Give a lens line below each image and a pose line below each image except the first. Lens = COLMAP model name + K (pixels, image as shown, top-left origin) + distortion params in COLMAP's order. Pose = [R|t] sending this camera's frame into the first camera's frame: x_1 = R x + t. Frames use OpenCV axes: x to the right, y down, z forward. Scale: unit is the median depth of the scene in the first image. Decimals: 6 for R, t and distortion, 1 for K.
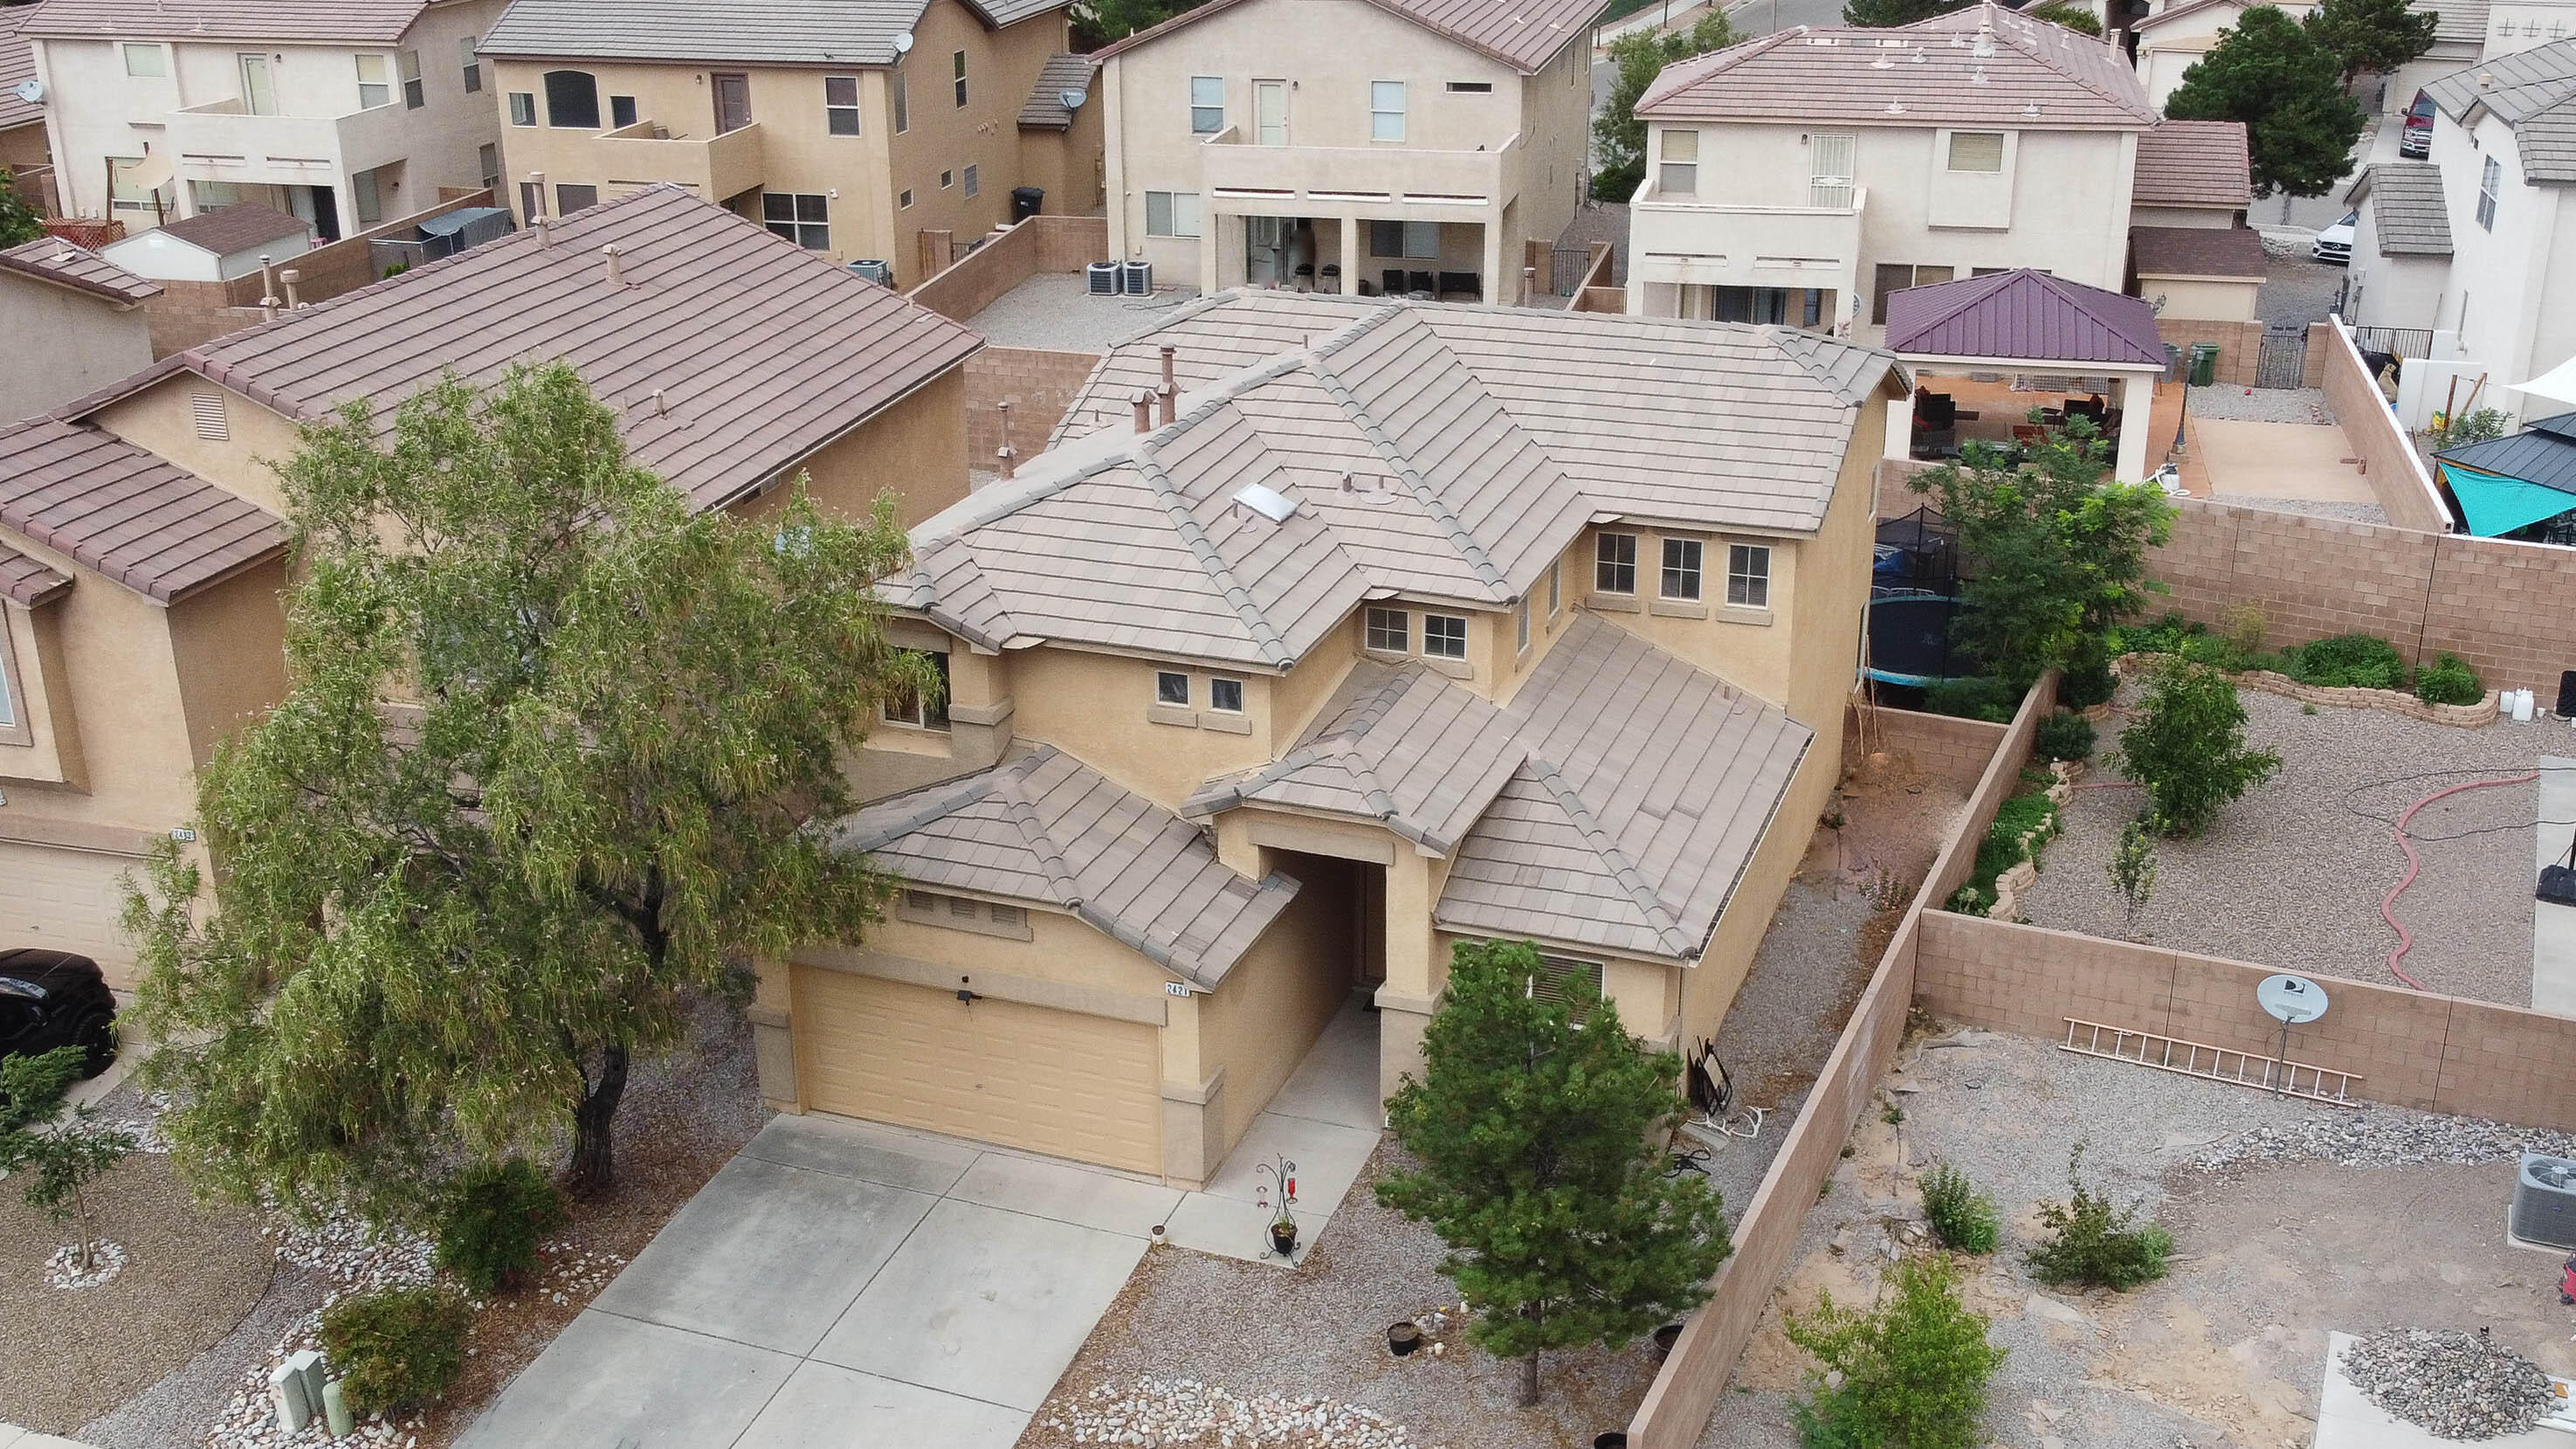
lens RADIAL K [[2695.0, 0, 1288.0], [0, 2695.0, 724.5], [0, 0, 1]] dist [-0.022232, -0.009241]
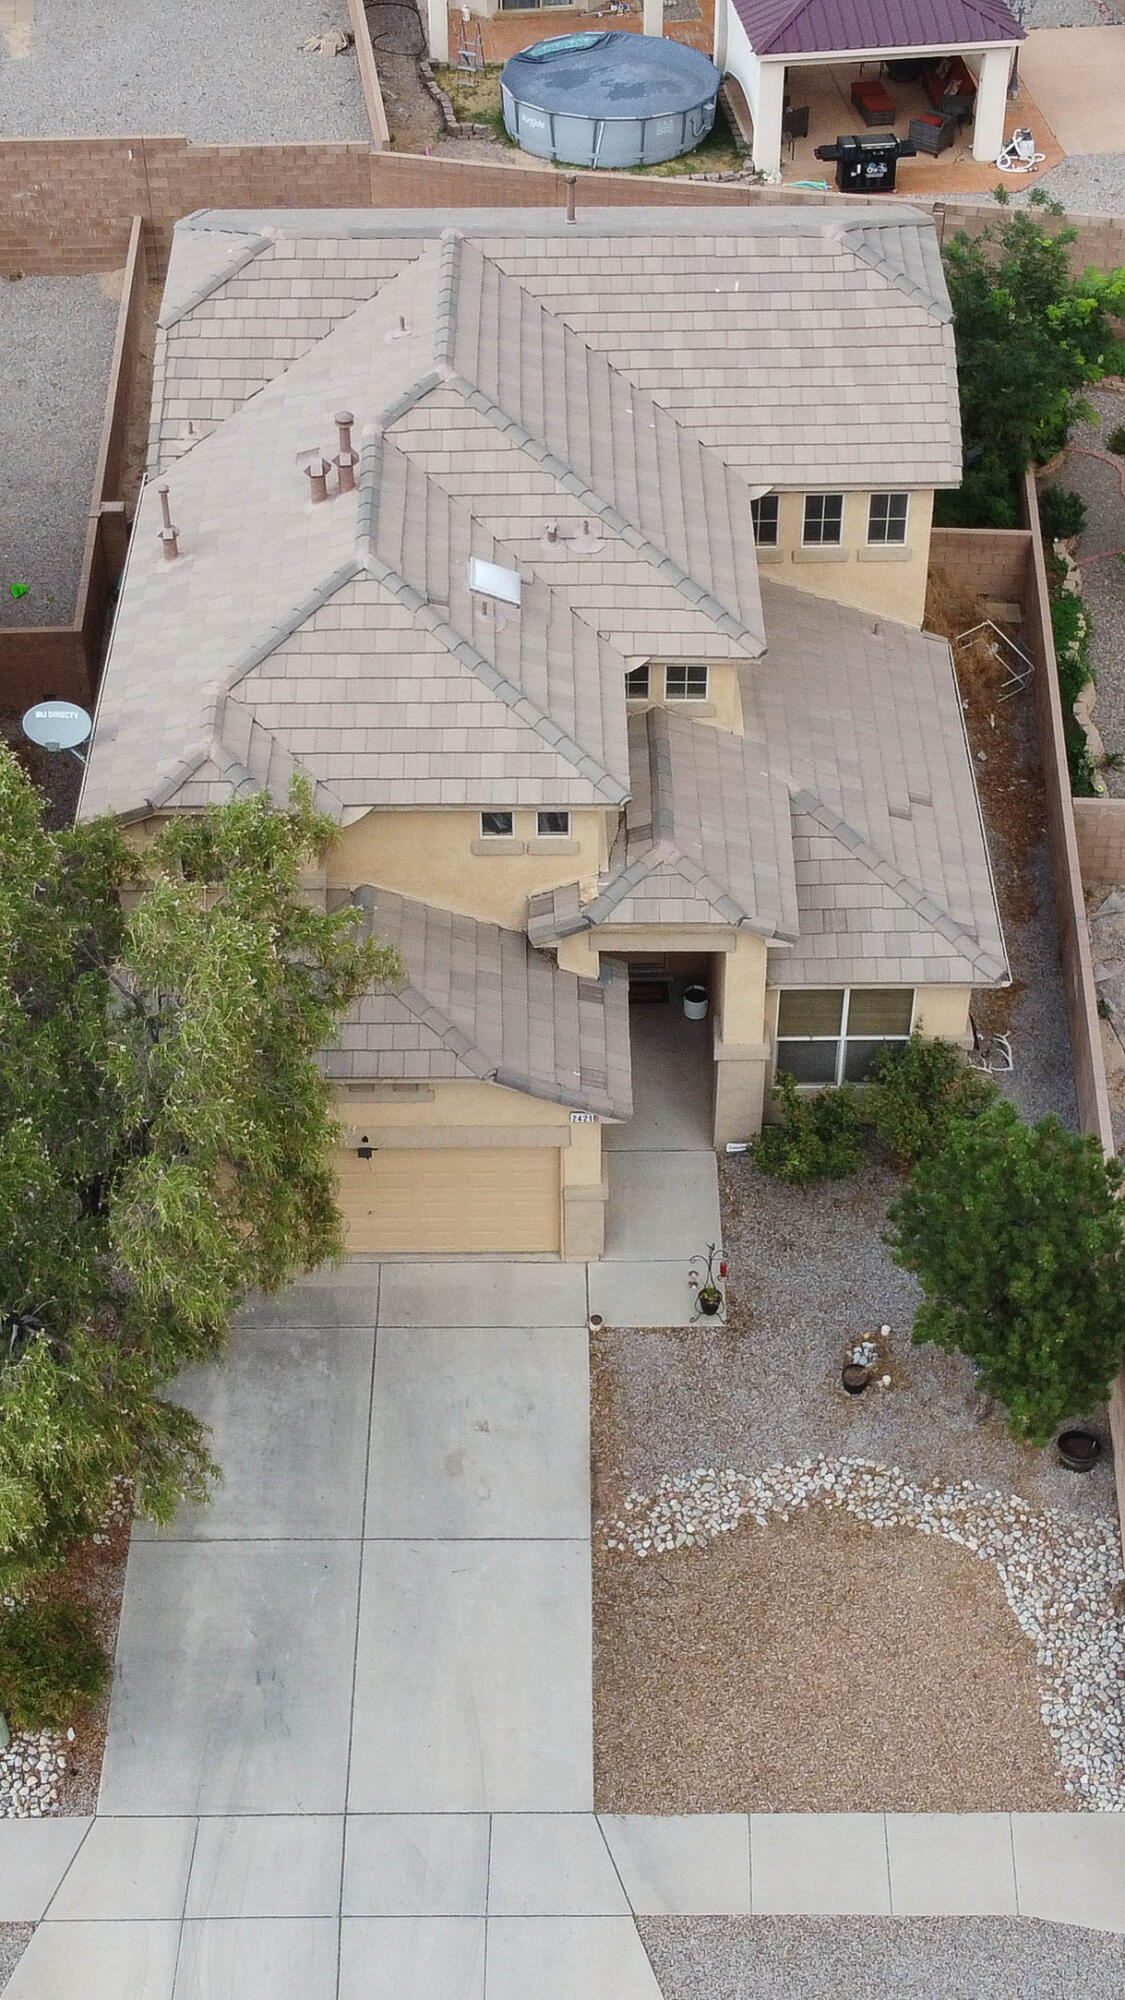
lens RADIAL K [[2836.3, 0, 562.5], [0, 2836.3, 1000.0], [0, 0, 1]] dist [-0.036764, -0.028524]
pose [[0.933751, -0.237335, 0.267921, -0.330886], [0.125627, 0.918236, 0.375580, -0.361389], [-0.335153, -0.317040, 0.887219, 0.007894]]
